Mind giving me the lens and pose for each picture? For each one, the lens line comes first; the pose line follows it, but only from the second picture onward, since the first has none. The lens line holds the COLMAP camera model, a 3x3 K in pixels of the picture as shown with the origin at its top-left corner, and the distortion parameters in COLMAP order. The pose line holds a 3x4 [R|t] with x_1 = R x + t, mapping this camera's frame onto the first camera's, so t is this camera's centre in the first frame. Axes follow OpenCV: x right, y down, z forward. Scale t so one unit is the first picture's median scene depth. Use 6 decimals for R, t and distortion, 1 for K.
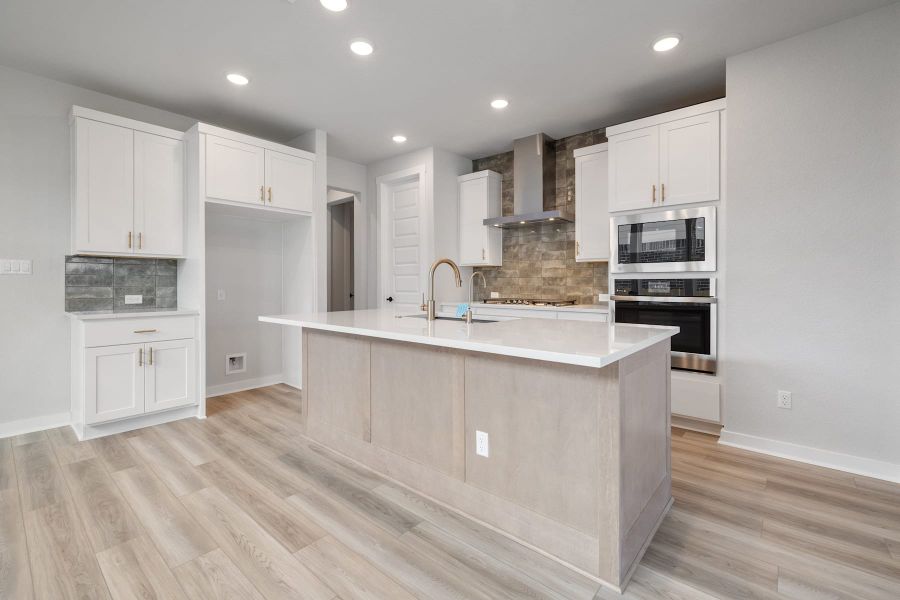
lens RADIAL K [[393.5, 0, 452.5], [0, 393.5, 284.1], [0, 0, 1]] dist [0.005282, 0.000193]
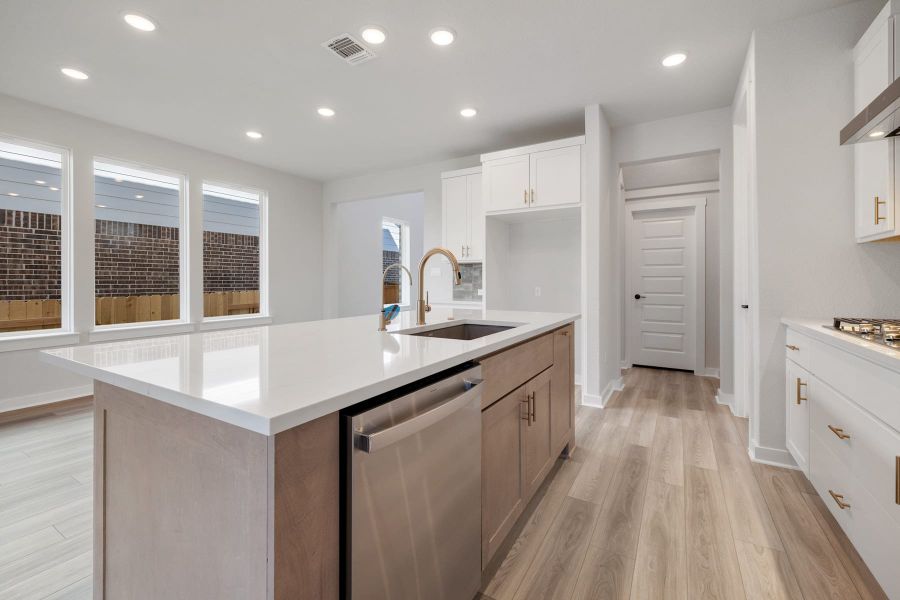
lens RADIAL K [[393.5, 0, 452.5], [0, 393.5, 284.1], [0, 0, 1]] dist [0.005282, 0.000193]
pose [[0.185684, 0.006744, -0.982586, 0.529359], [-0.004655, 0.999971, 0.005984, 0.000730], [0.982598, 0.003463, 0.185710, 0.610535]]
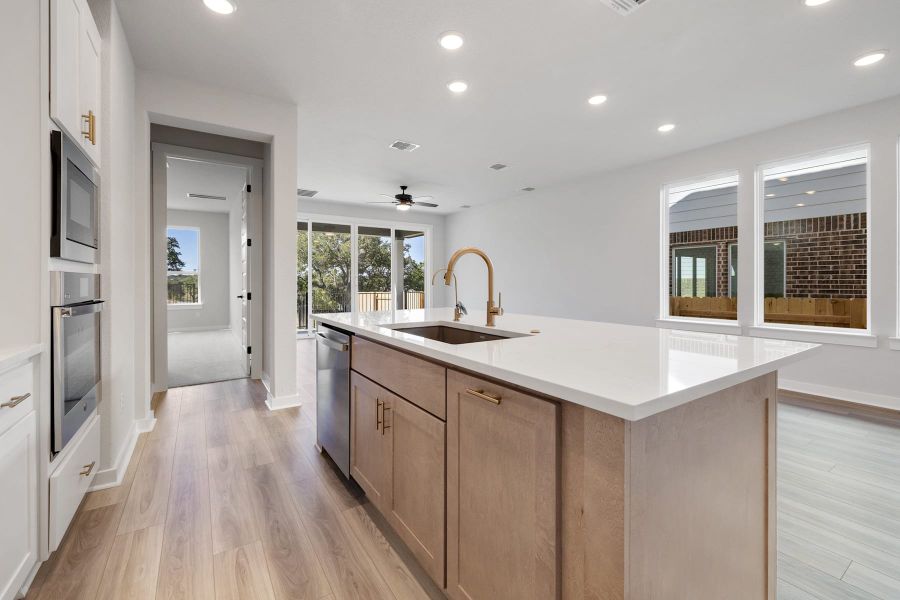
lens RADIAL K [[386.6, 0, 441.0], [0, 386.6, 288.3], [0, 0, 1]] dist [-0.002809, -0.000563]
pose [[-0.954228, -0.001958, 0.299073, -0.125522], [0.004042, 0.999803, 0.019441, -0.000794], [-0.299052, 0.019760, -0.954032, 1.196742]]
